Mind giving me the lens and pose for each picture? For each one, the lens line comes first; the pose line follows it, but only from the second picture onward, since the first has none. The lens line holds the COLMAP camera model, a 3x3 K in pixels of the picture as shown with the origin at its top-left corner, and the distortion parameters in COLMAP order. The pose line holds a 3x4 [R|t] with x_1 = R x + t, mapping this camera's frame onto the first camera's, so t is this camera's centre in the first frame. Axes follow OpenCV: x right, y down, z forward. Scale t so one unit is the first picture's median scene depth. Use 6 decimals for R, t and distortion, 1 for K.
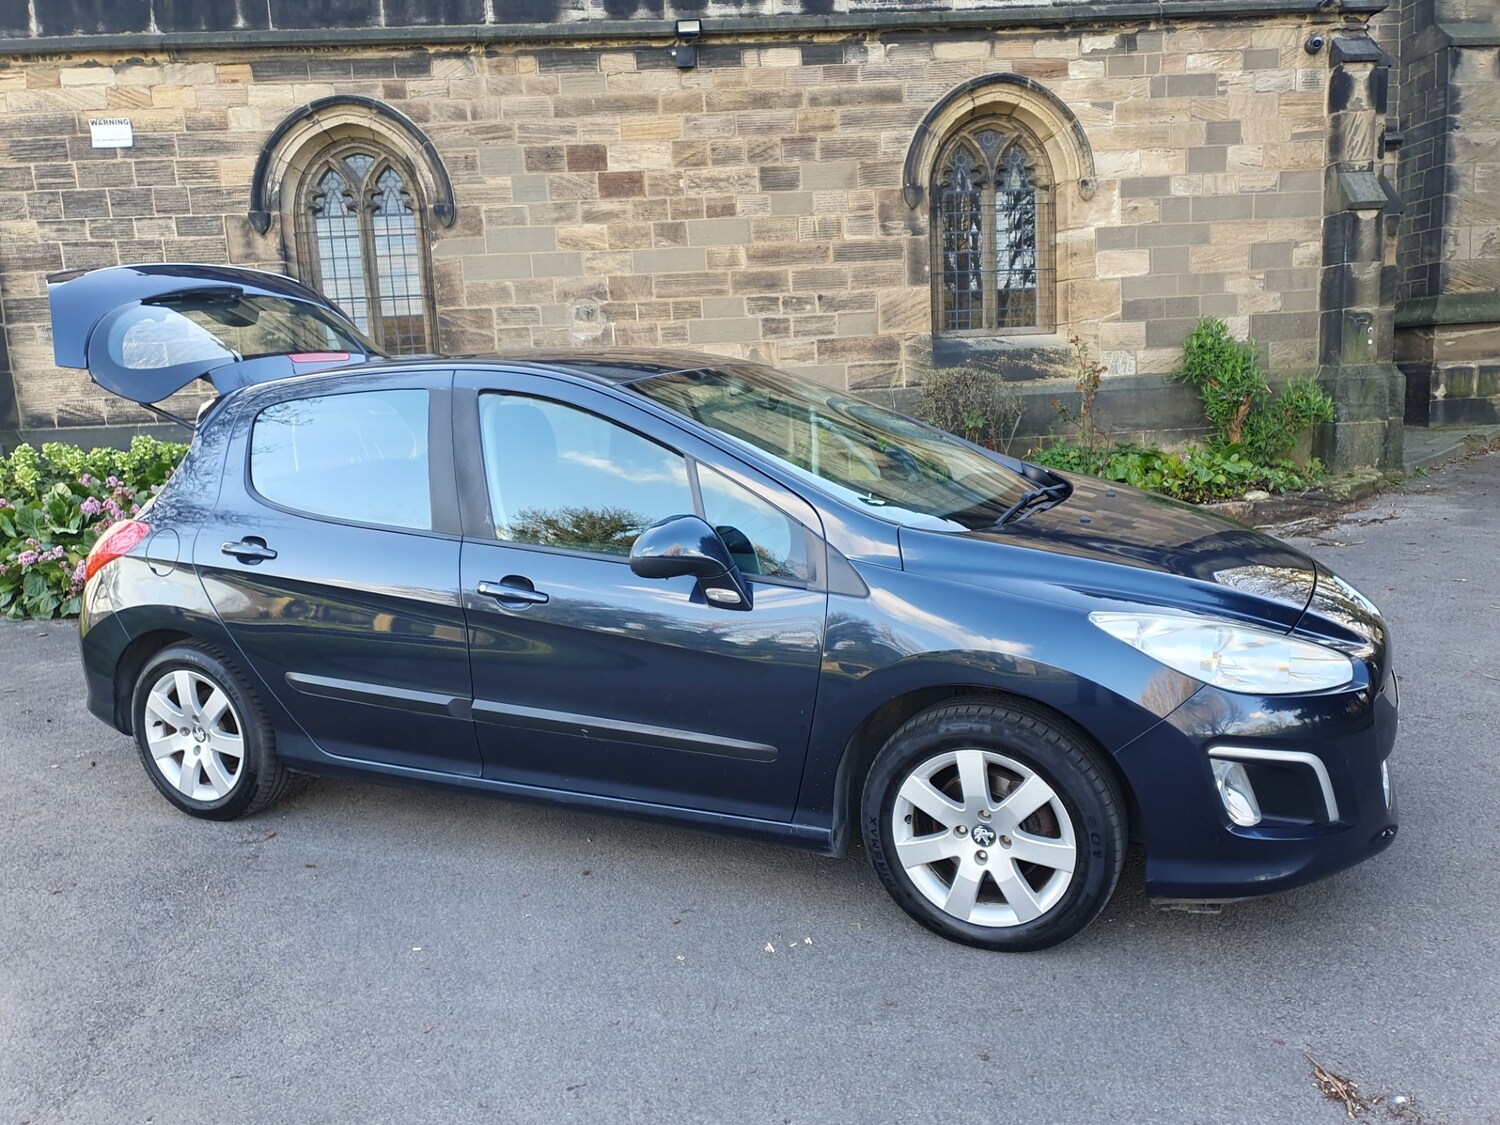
lens RADIAL K [[1168.8, 0, 759.1], [0, 1168.8, 575.5], [0, 0, 1]] dist [0.021349, -0.006249]
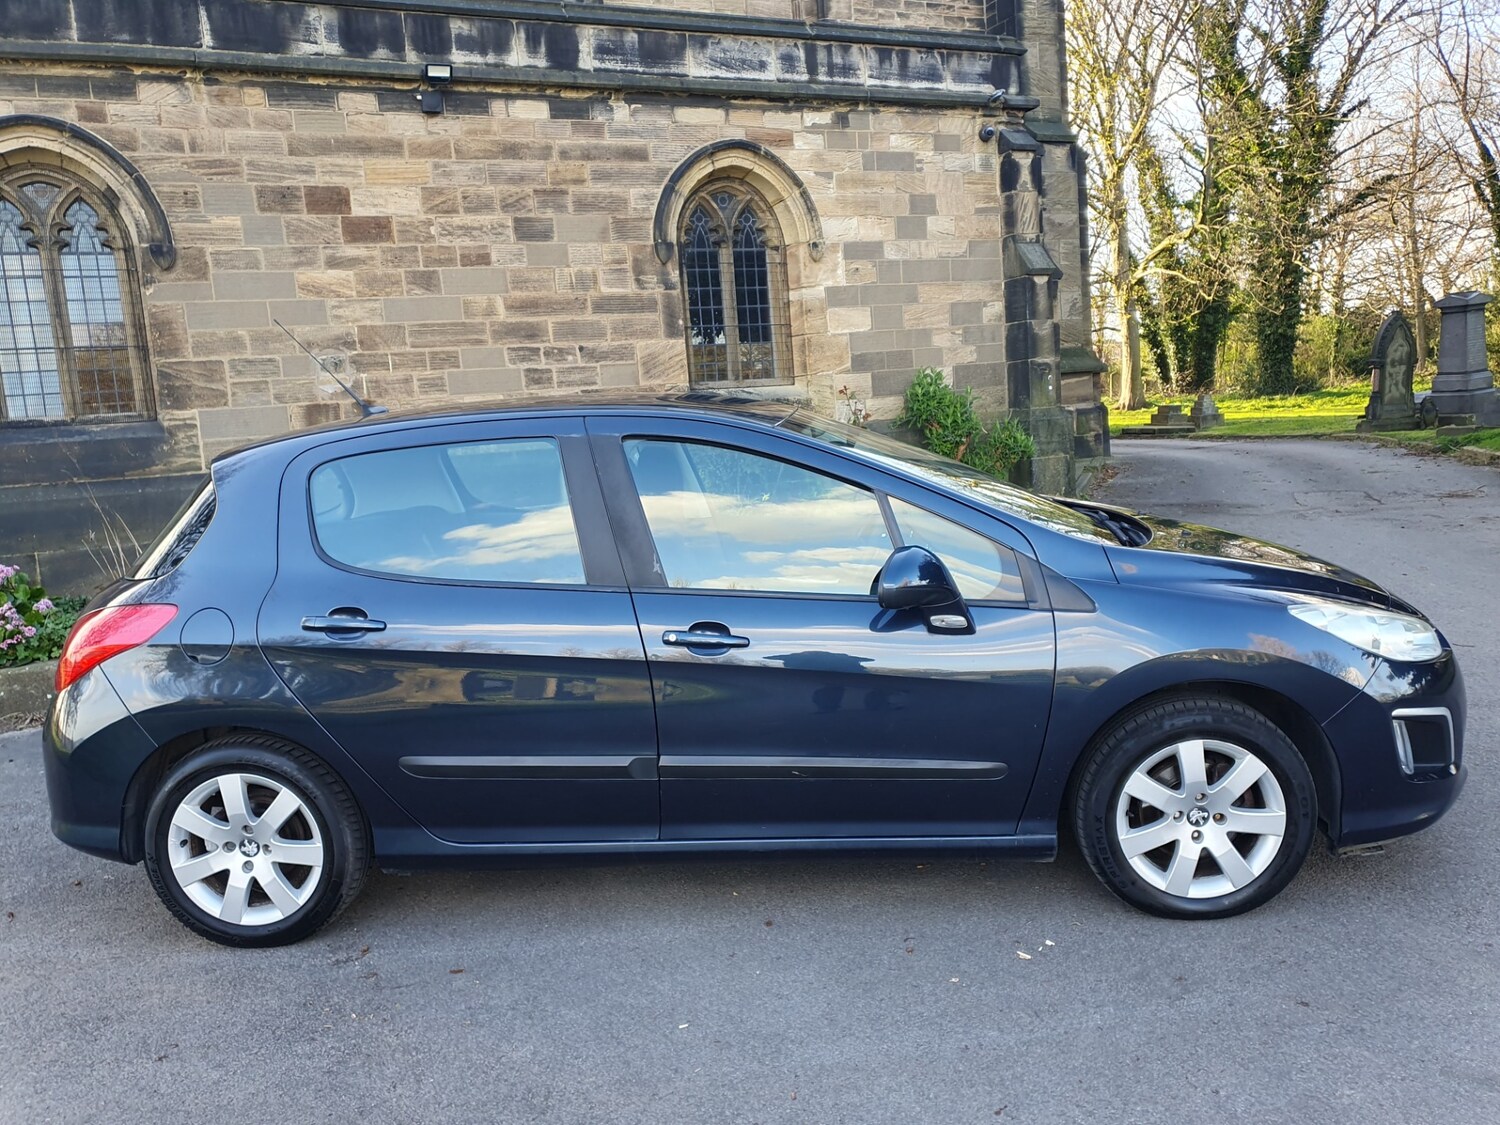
lens RADIAL K [[1168.8, 0, 761.5], [0, 1168.8, 571.7], [0, 0, 1]] dist [0.021349, -0.006249]
pose [[0.934363, -0.065693, 0.350214, -0.168566], [0.082668, 0.996006, -0.033728, -0.001872], [-0.346599, 0.060466, 0.936062, 0.025198]]
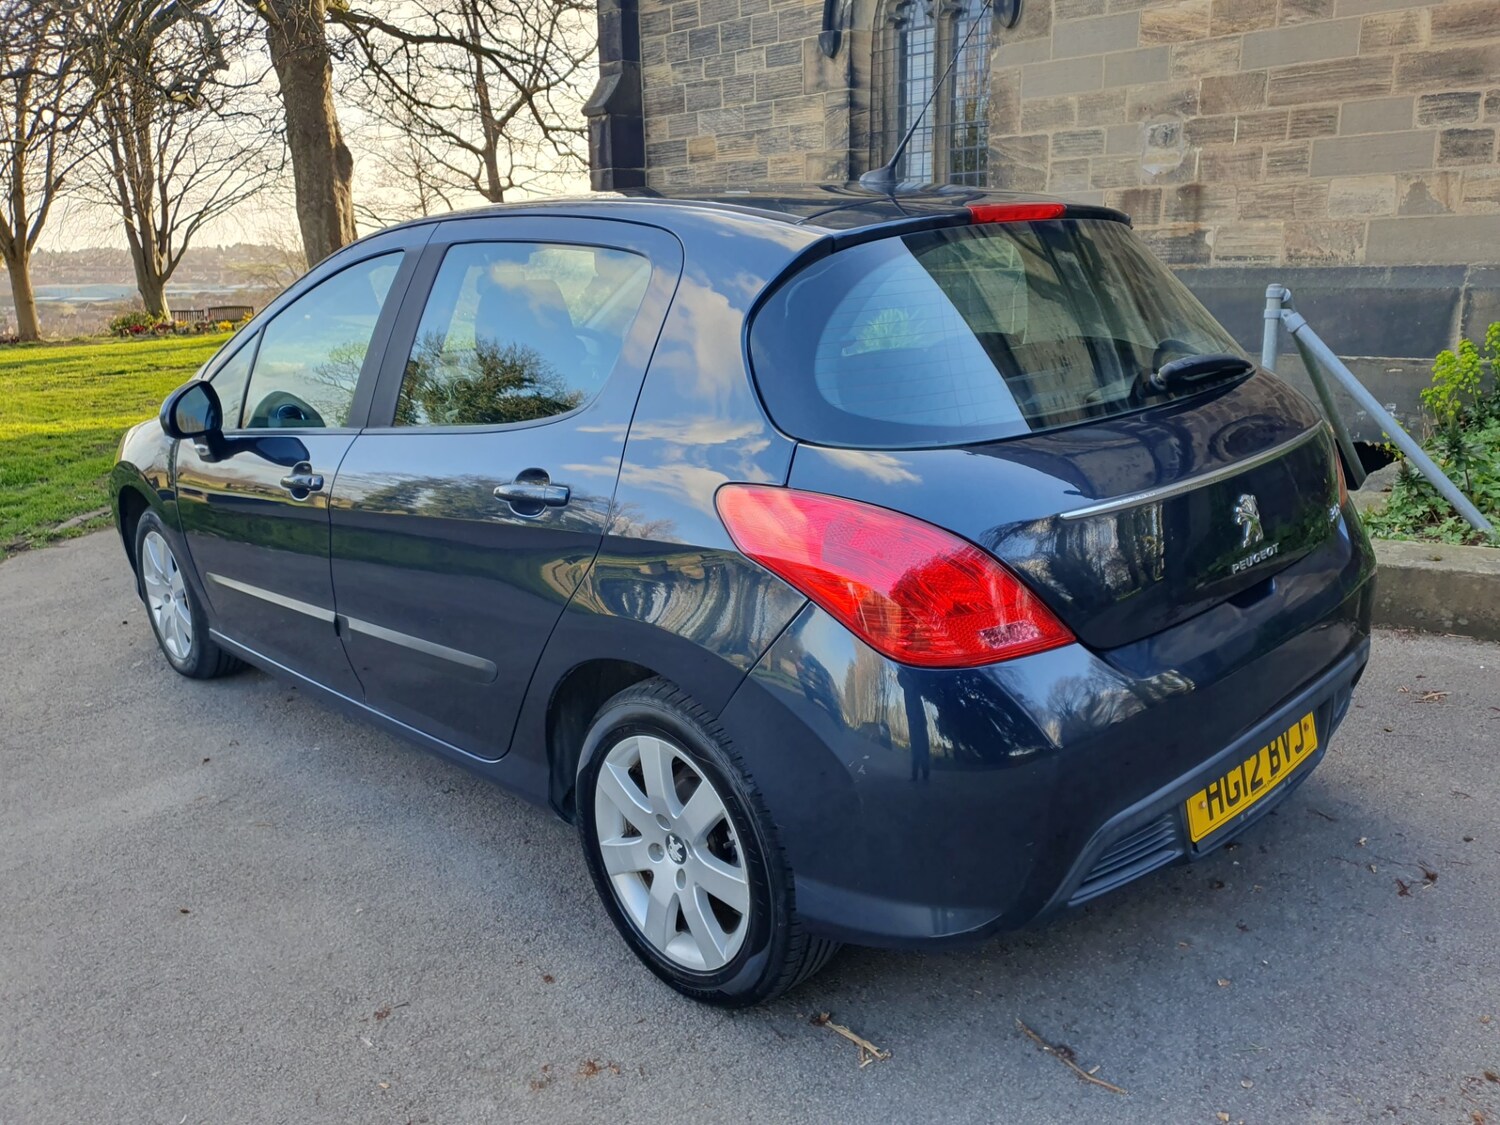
lens RADIAL K [[1168.8, 0, 752.9], [0, 1168.8, 567.2], [0, 0, 1]] dist [0.021349, -0.006249]
pose [[0.668528, 0.225024, -0.708827, 0.249790], [-0.131440, 0.973871, 0.185198, -0.069276], [0.731980, -0.030642, 0.680637, 0.329414]]
